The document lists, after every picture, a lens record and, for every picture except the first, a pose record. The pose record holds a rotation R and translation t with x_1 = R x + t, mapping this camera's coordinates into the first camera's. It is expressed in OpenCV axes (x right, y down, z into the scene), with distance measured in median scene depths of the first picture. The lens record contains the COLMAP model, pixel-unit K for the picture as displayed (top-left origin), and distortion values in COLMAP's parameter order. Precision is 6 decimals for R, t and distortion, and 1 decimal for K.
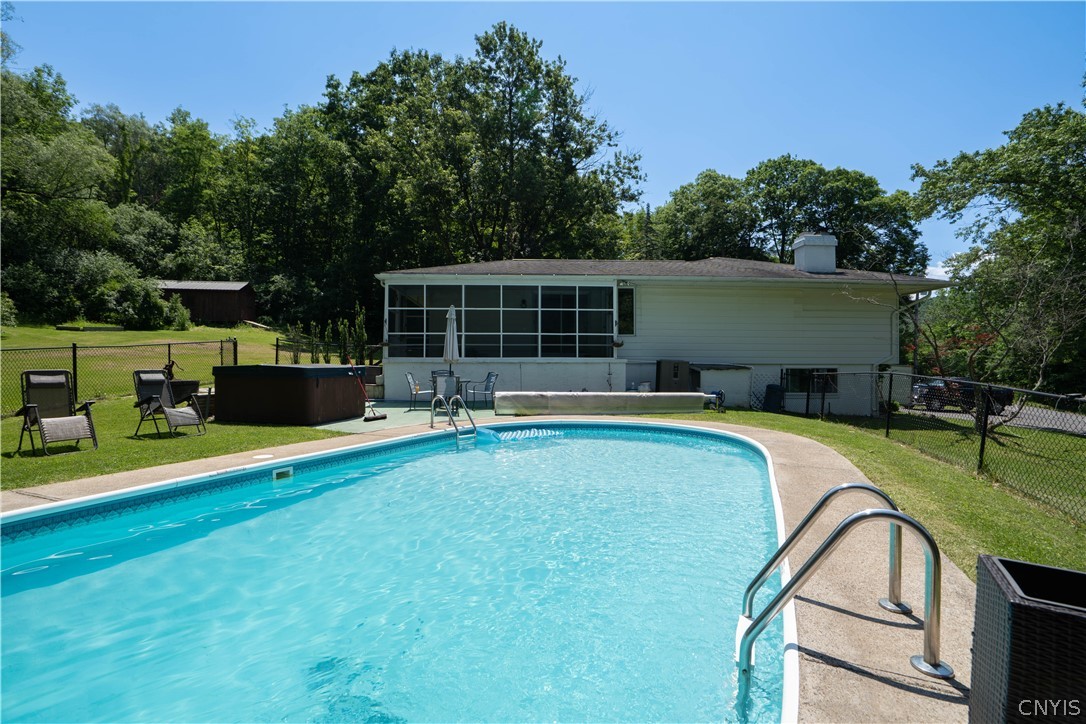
lens RADIAL K [[503.7, 0, 538.2], [0, 503.7, 360.6], [0, 0, 1]] dist [-0.060618, 0.023987]
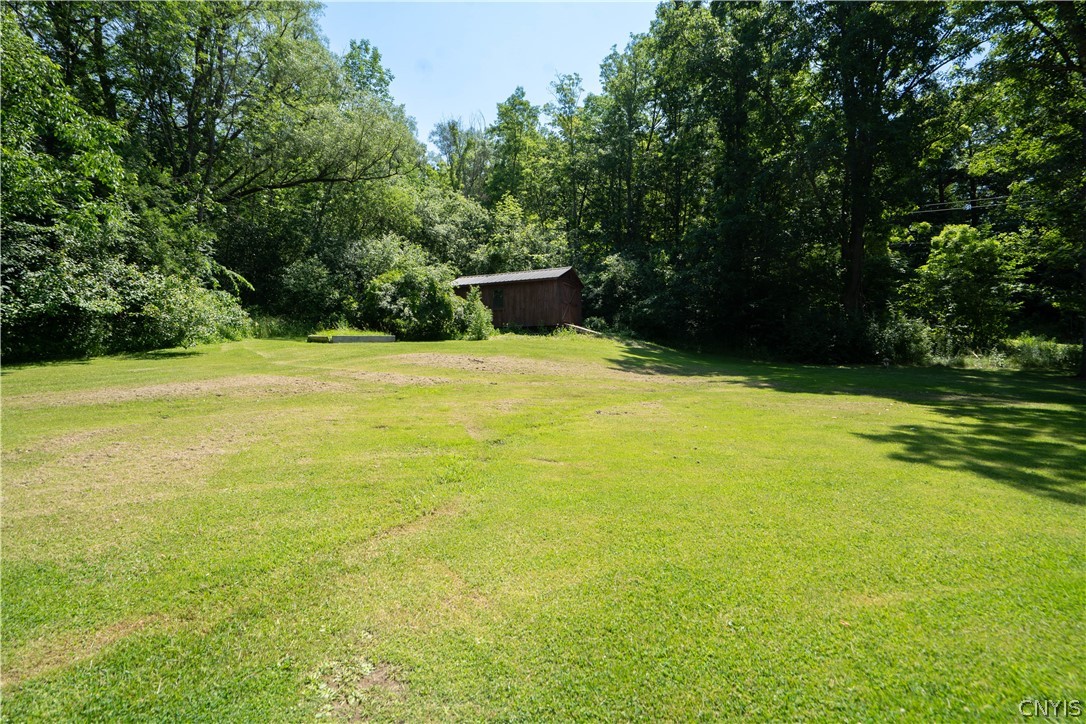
lens RADIAL K [[503.7, 0, 538.2], [0, 503.7, 360.6], [0, 0, 1]] dist [-0.060618, 0.023987]
pose [[0.814268, -0.016598, -0.580252, -0.257648], [-0.000665, 0.999564, -0.029526, -0.013598], [0.580489, 0.024428, 0.813901, 0.471567]]
